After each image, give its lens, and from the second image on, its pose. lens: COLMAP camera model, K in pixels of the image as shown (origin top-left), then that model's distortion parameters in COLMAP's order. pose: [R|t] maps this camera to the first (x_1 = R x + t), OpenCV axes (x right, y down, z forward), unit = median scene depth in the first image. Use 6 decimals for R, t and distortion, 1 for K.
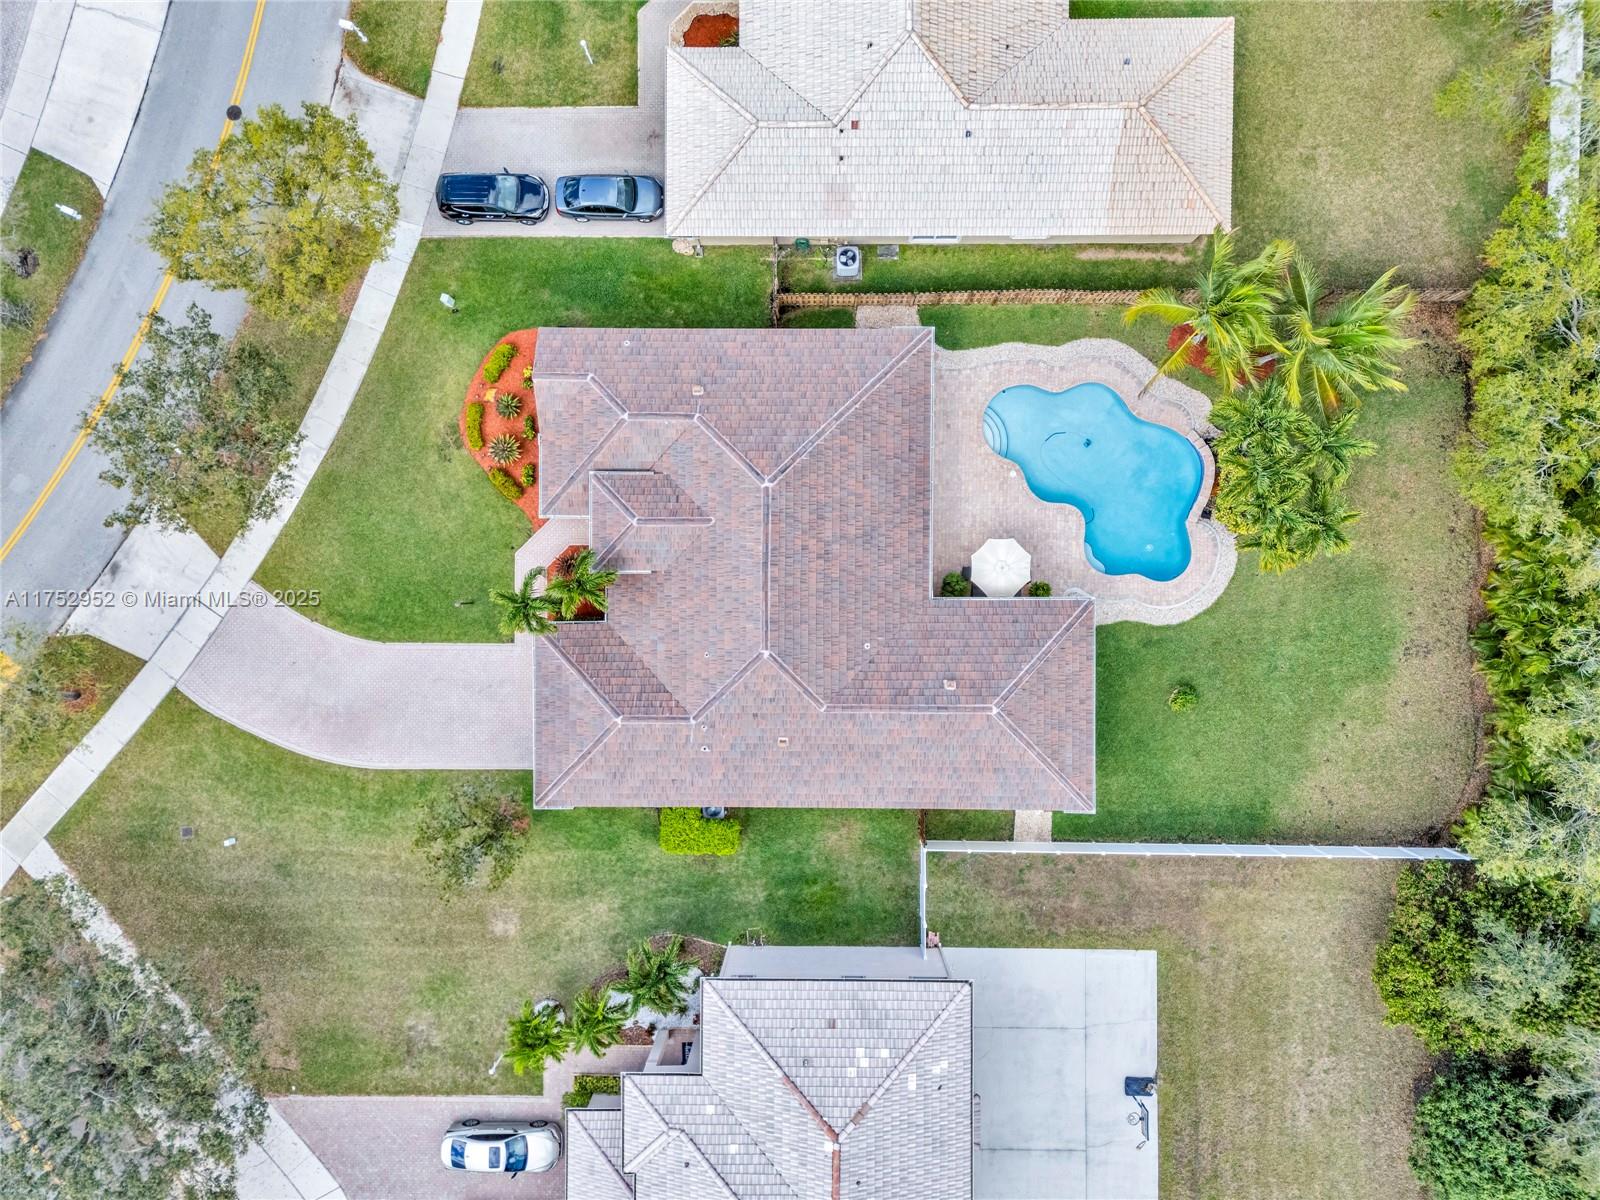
lens RADIAL K [[1169.0, 0, 805.7], [0, 1169.0, 598.4], [0, 0, 1]] dist [0.077981, -0.078561]
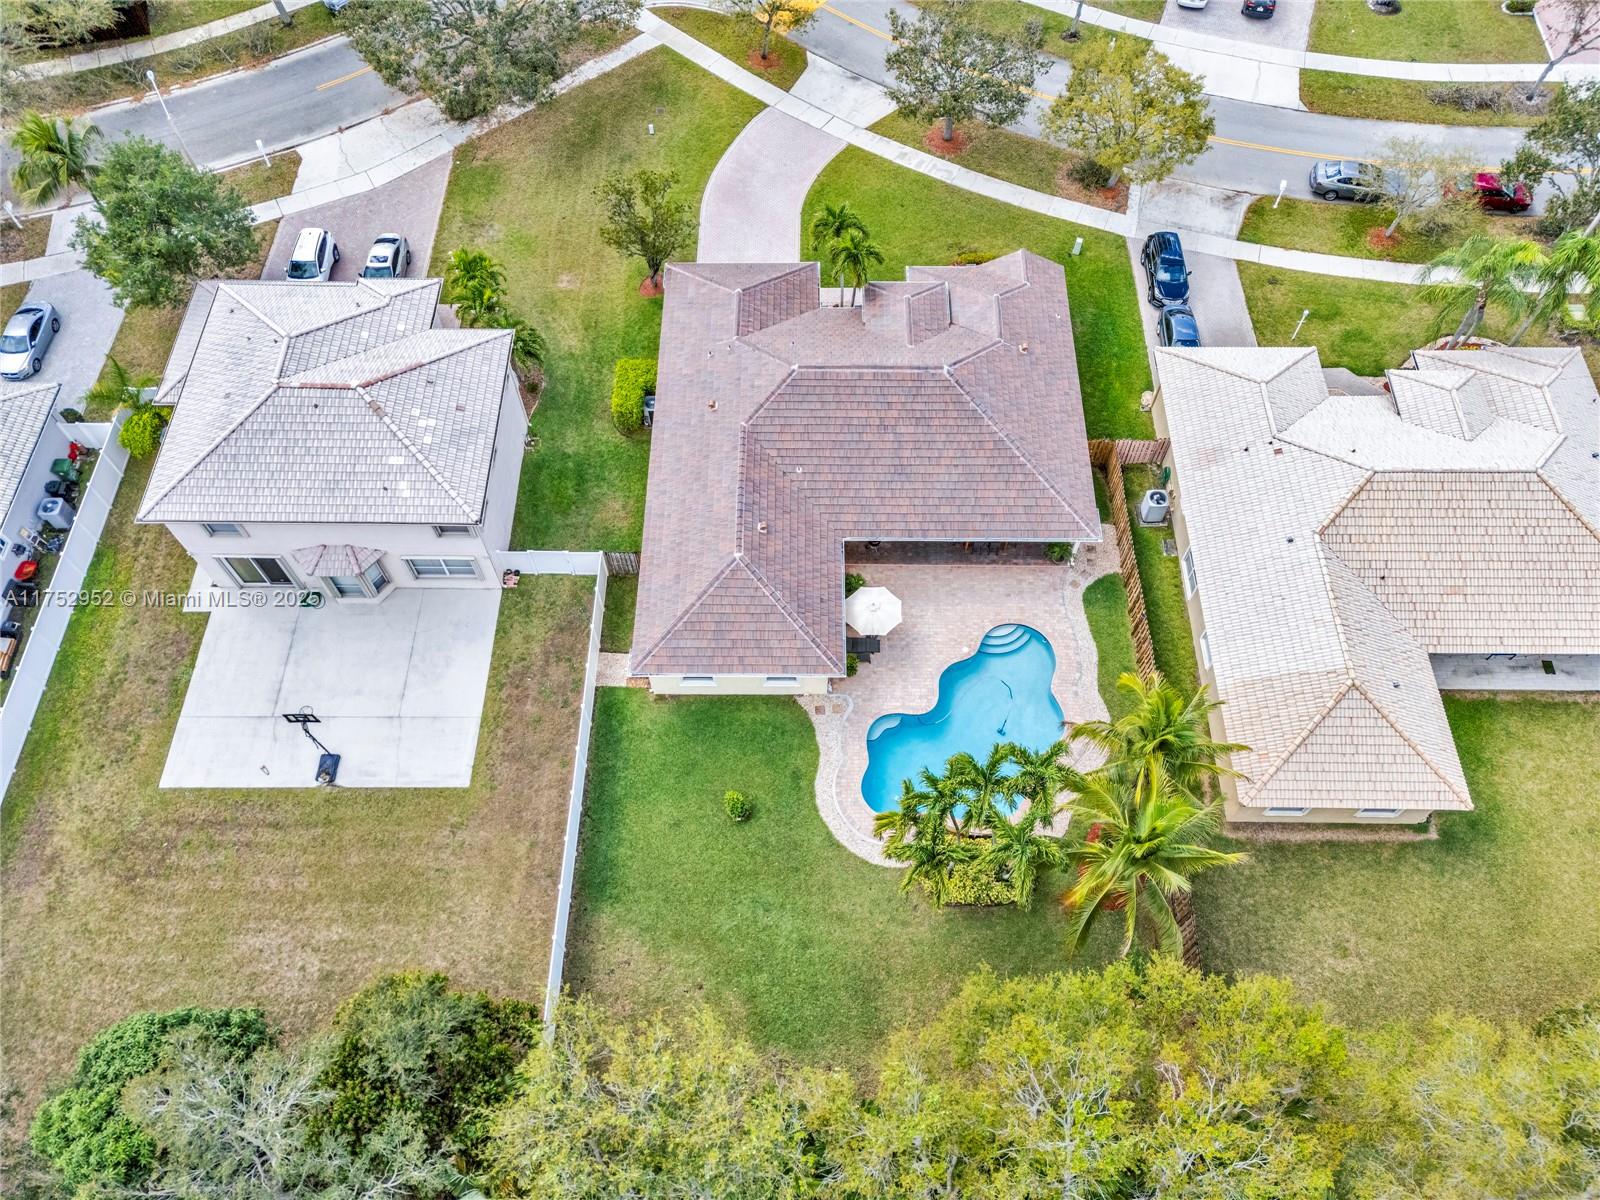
lens RADIAL K [[1169.0, 0, 805.7], [0, 1169.0, 598.4], [0, 0, 1]] dist [0.077981, -0.078561]
pose [[-0.003456, 0.869800, -0.493392, 0.629518], [-0.999956, -0.007331, -0.005919, 0.037028], [-0.008766, 0.493350, 0.869787, 0.108897]]
